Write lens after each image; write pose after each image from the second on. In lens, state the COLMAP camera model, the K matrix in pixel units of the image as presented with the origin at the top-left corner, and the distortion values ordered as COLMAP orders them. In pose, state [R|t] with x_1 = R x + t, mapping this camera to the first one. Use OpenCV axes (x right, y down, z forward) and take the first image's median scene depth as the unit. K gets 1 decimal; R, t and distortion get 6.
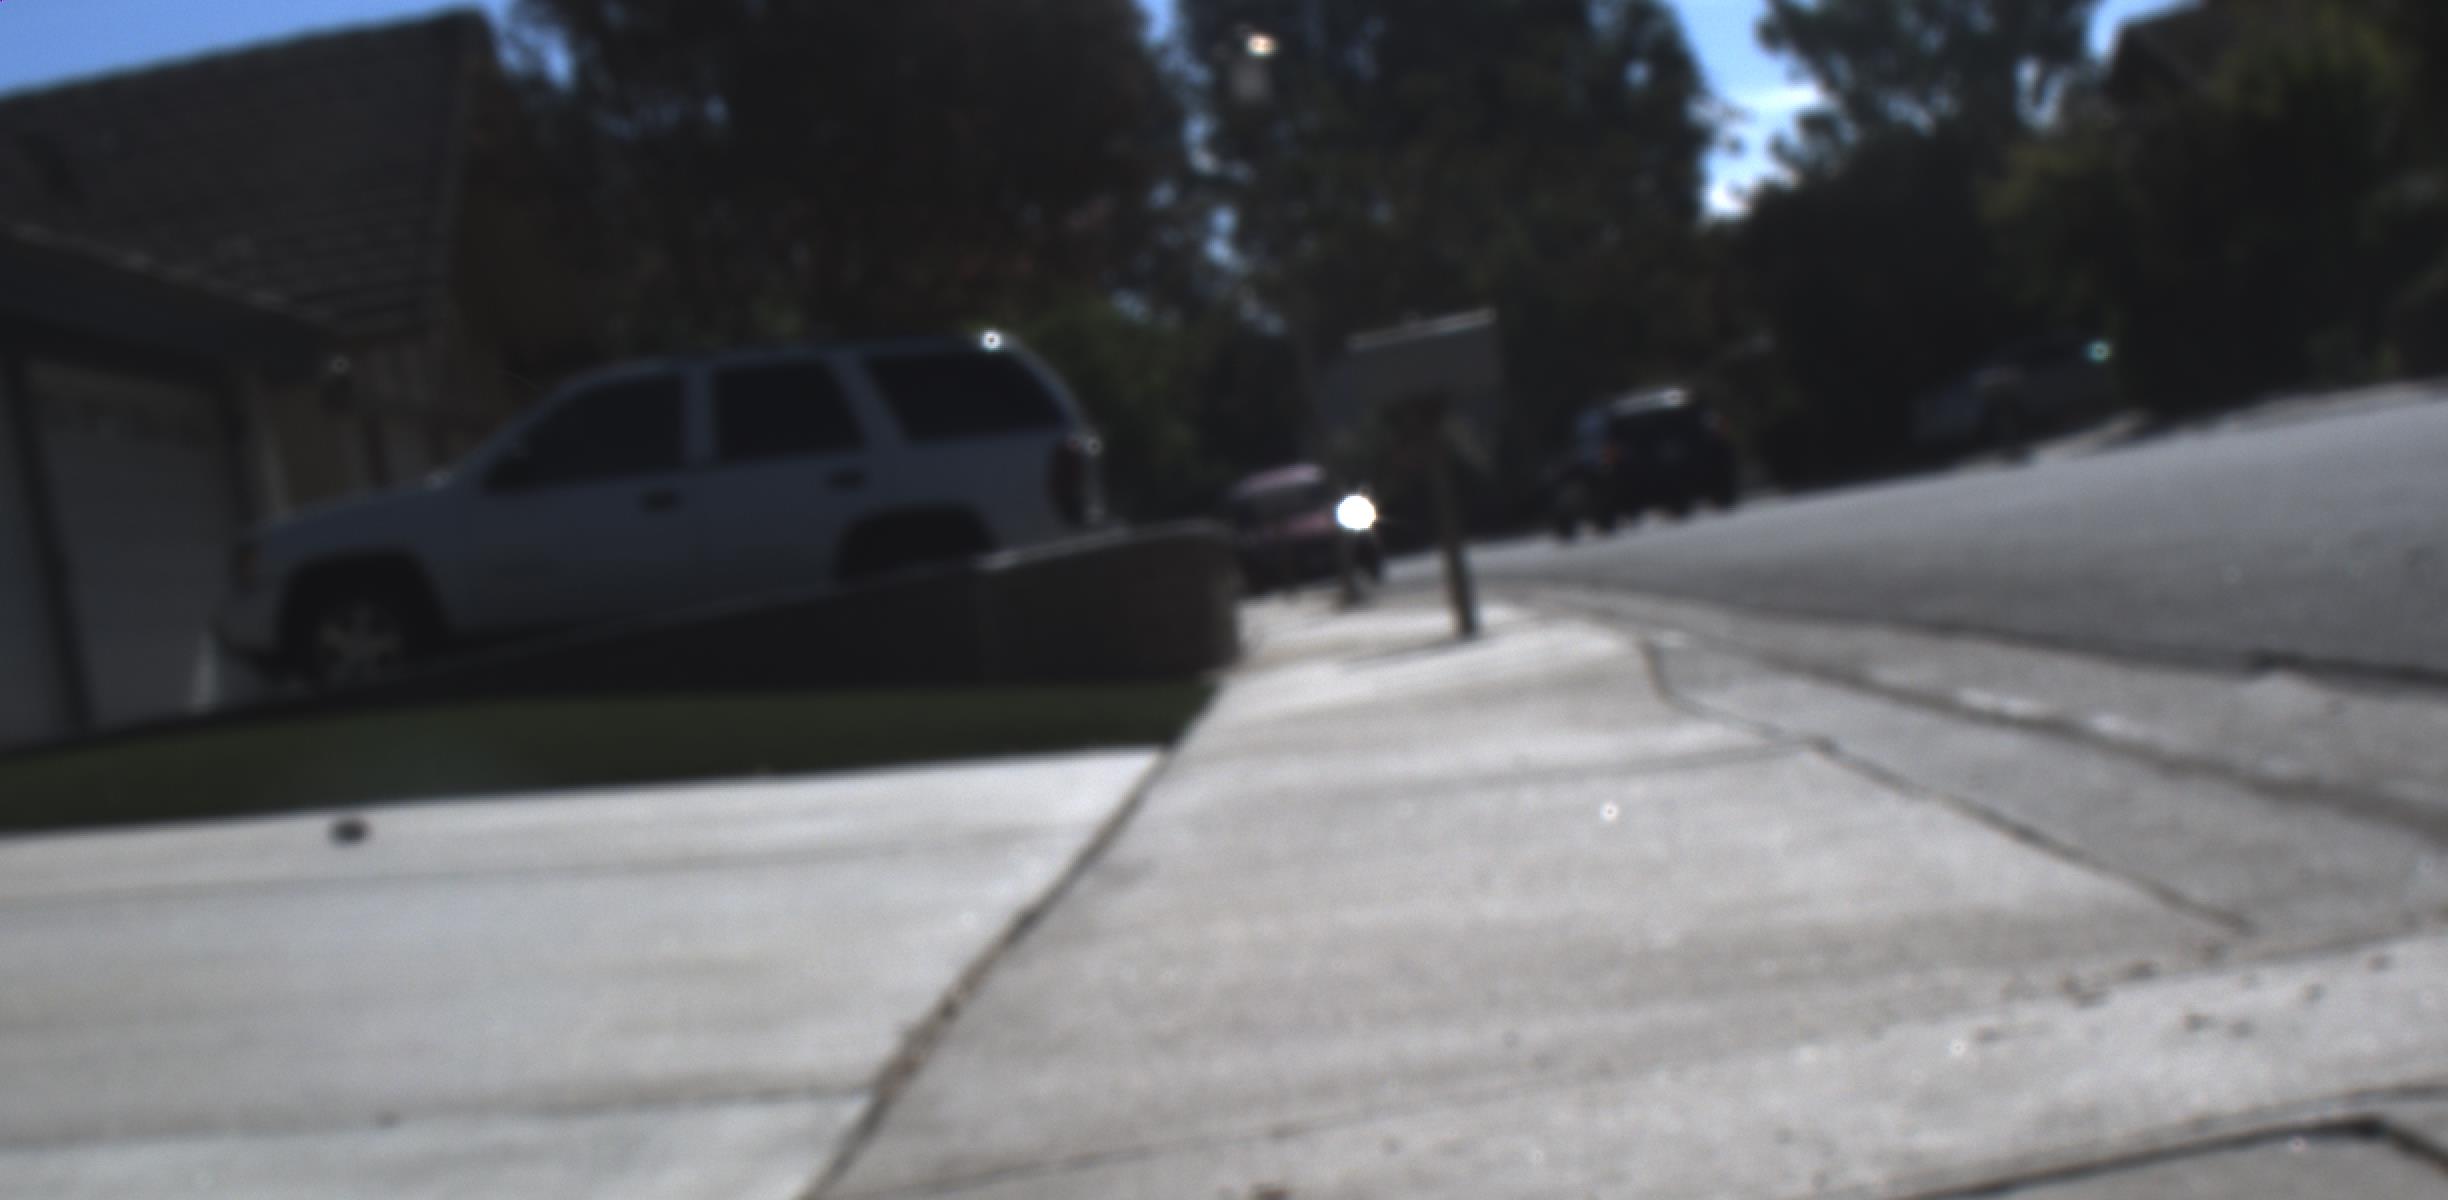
lens RADIAL K [[5171.2, 0, 1224.0], [0, 5171.2, 600.0], [0, 0, 1]] dist [-0.004149, 0.063324]
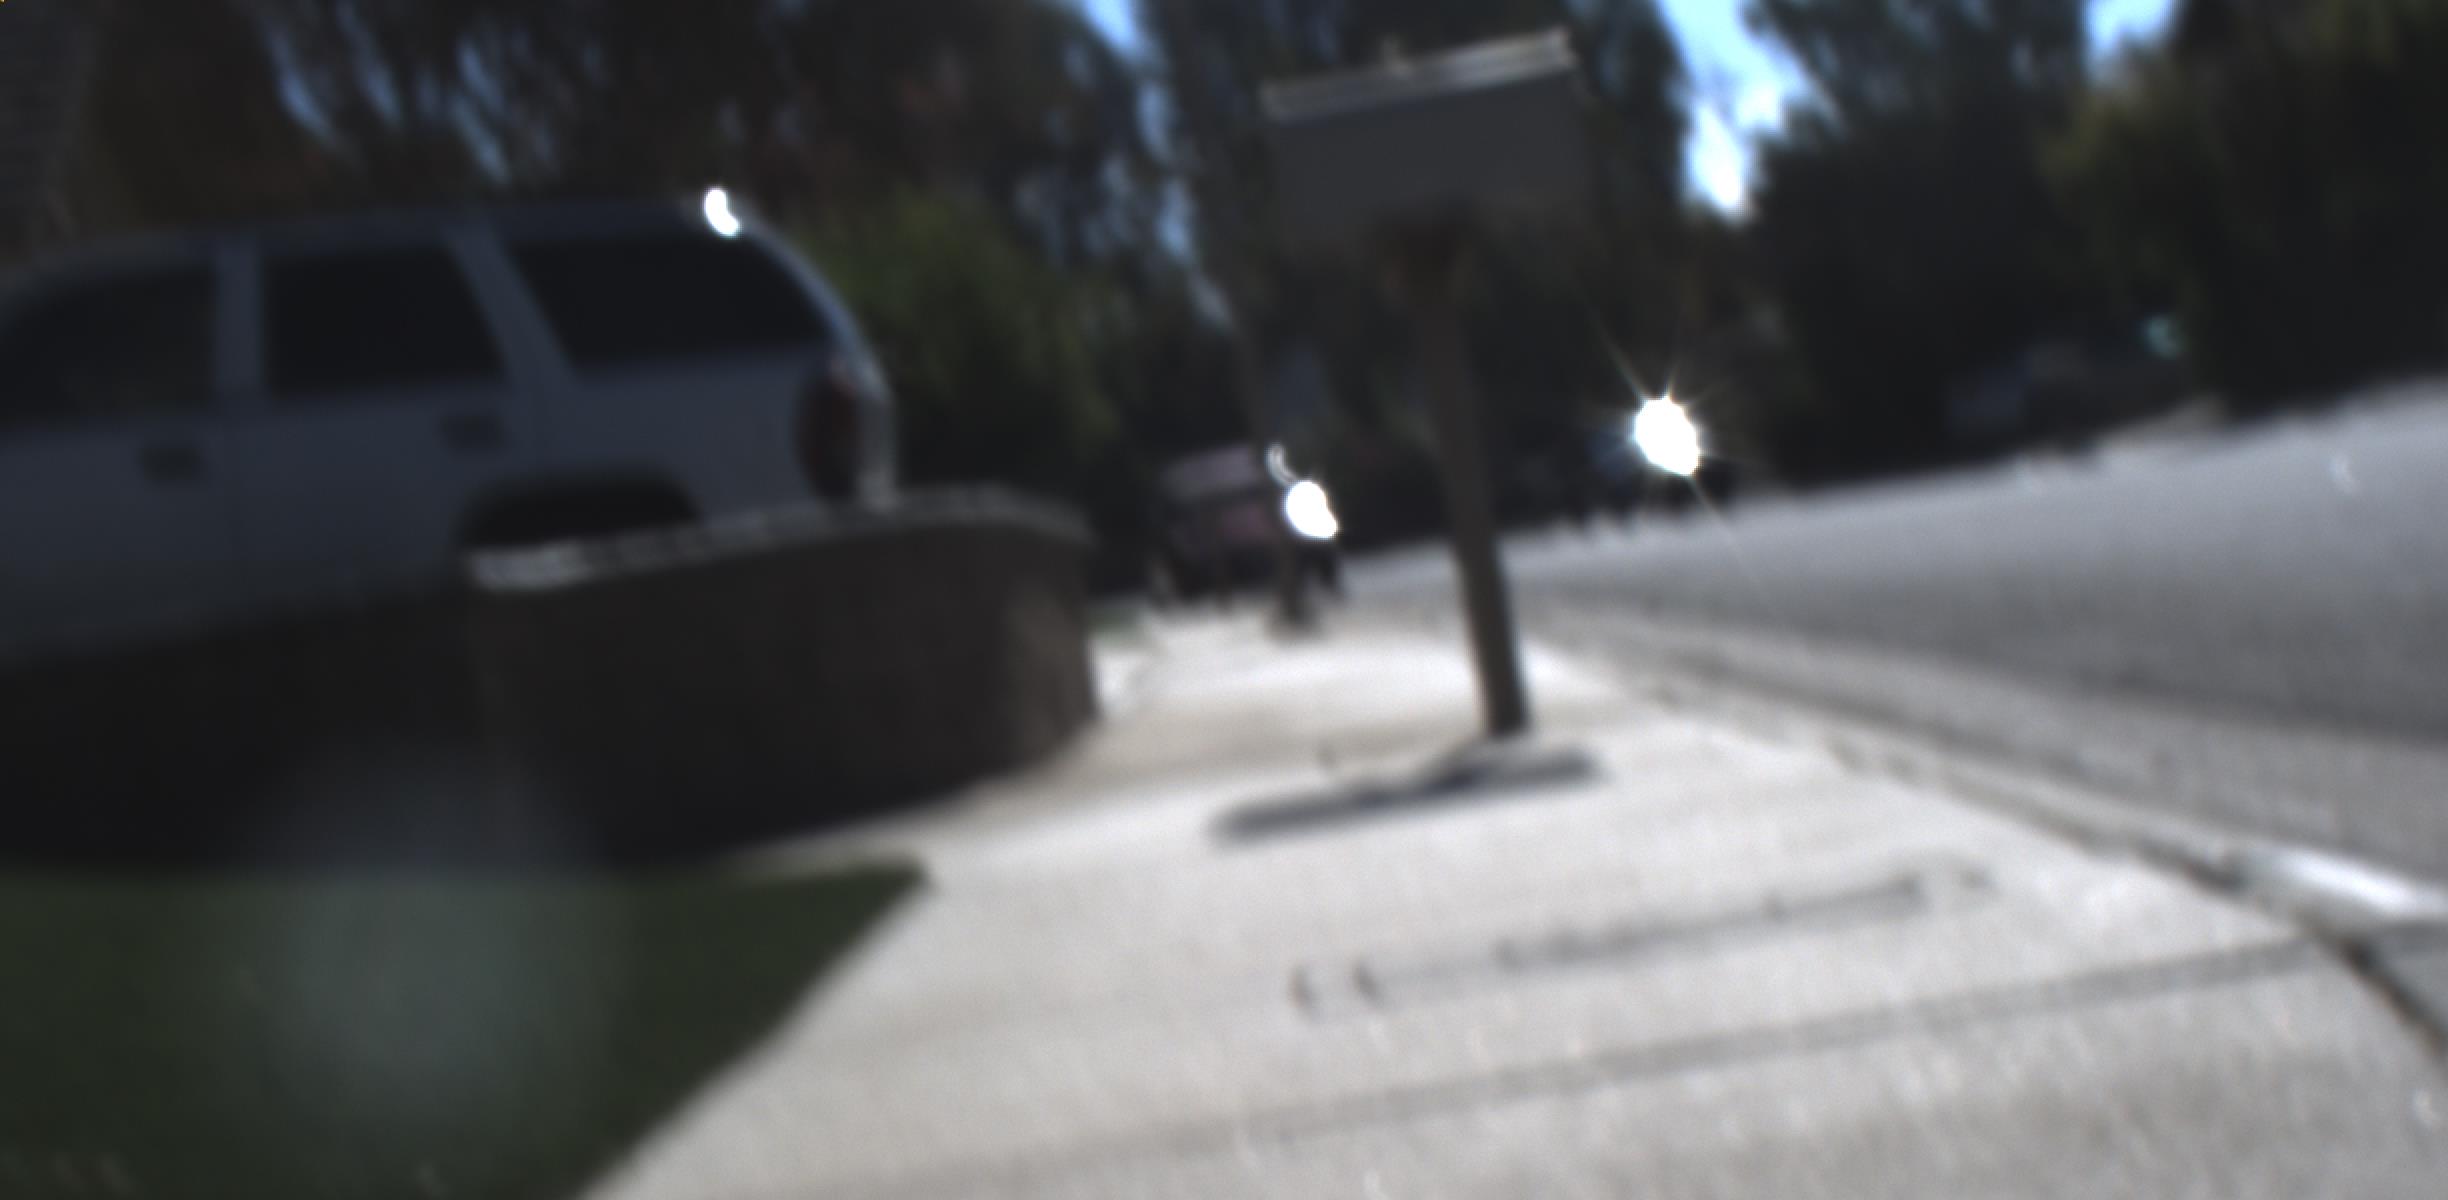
lens RADIAL K [[5171.2, 0, 1224.0], [0, 5171.2, 600.0], [0, 0, 1]] dist [-0.004149, 0.063324]
pose [[0.999914, 0.010399, 0.008042, 0.004631], [-0.010397, 0.999946, -0.000191, -0.001440], [-0.008044, 0.000107, 0.999968, 0.142437]]
